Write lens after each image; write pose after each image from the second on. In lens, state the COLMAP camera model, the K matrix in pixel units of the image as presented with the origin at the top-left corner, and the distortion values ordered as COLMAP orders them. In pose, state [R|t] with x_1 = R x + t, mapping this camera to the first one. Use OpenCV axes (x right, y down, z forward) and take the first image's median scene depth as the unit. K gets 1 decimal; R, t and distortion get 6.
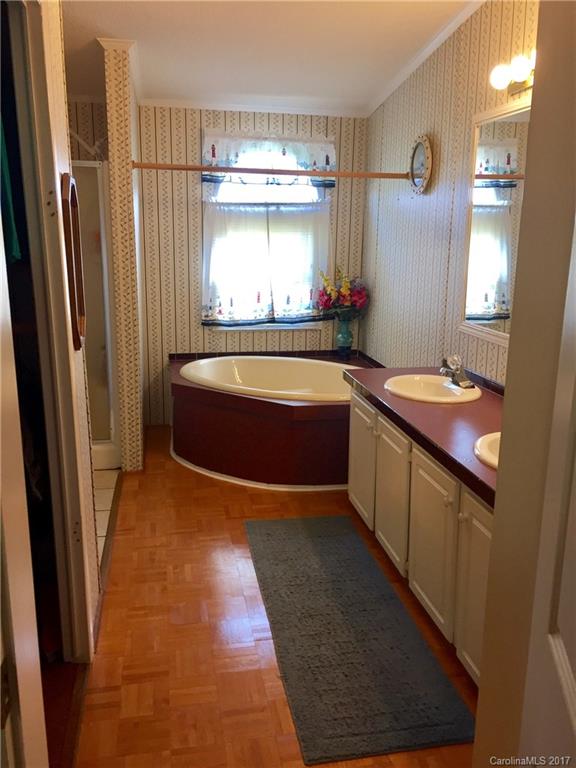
lens RADIAL K [[649.1, 0, 288.0], [0, 649.1, 384.0], [0, 0, 1]] dist [0.003494, -0.044410]
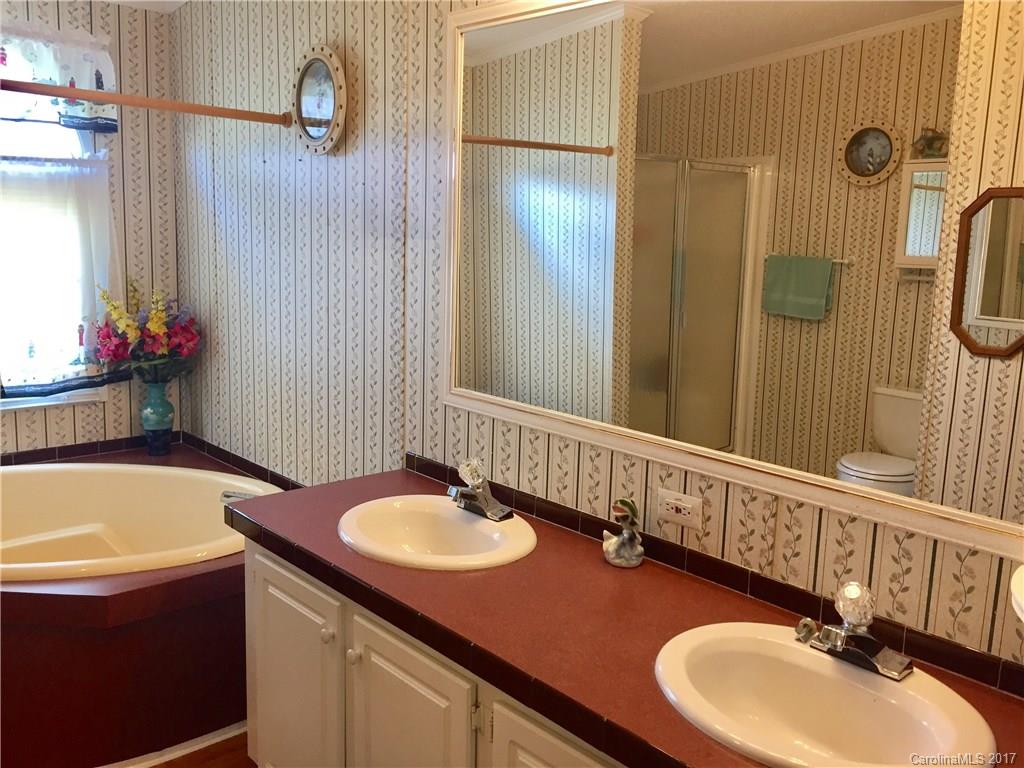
lens RADIAL K [[865.5, 0, 588.1], [0, 865.5, 381.2], [0, 0, 1]] dist [0.003494, -0.044410]
pose [[0.807779, -0.078739, 0.584202, -0.042293], [0.105686, 0.994326, -0.012117, -0.053372], [-0.579933, 0.071530, 0.811518, 0.224417]]
